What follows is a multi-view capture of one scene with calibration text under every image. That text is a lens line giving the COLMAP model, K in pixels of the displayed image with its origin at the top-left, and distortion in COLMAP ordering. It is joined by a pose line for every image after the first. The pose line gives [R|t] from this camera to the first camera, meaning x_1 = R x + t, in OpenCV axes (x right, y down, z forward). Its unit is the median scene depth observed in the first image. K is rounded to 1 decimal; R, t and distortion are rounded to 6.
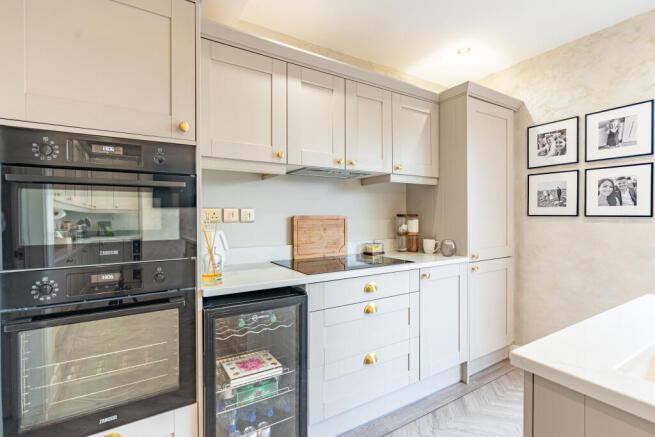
lens RADIAL K [[303.7, 0, 323.9], [0, 303.7, 215.7], [0, 0, 1]] dist [-0.000033, 0.000831]
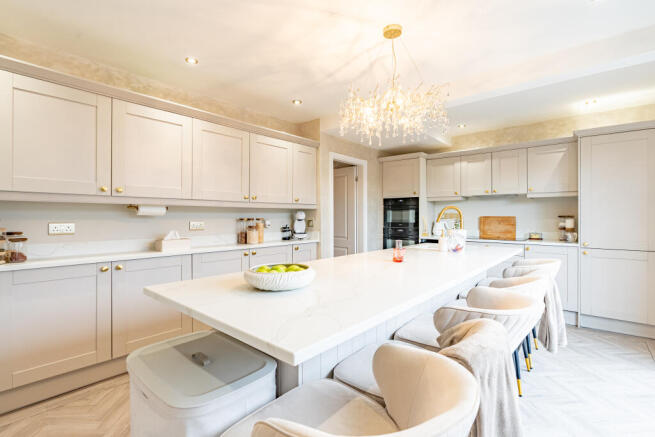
lens RADIAL K [[303.7, 0, 323.9], [0, 303.7, 215.7], [0, 0, 1]] dist [-0.000033, 0.000831]
pose [[0.313836, 0.004560, -0.949466, 1.560207], [-0.004921, 0.999983, 0.003176, -0.004413], [0.949464, 0.003675, 0.313853, -0.717430]]
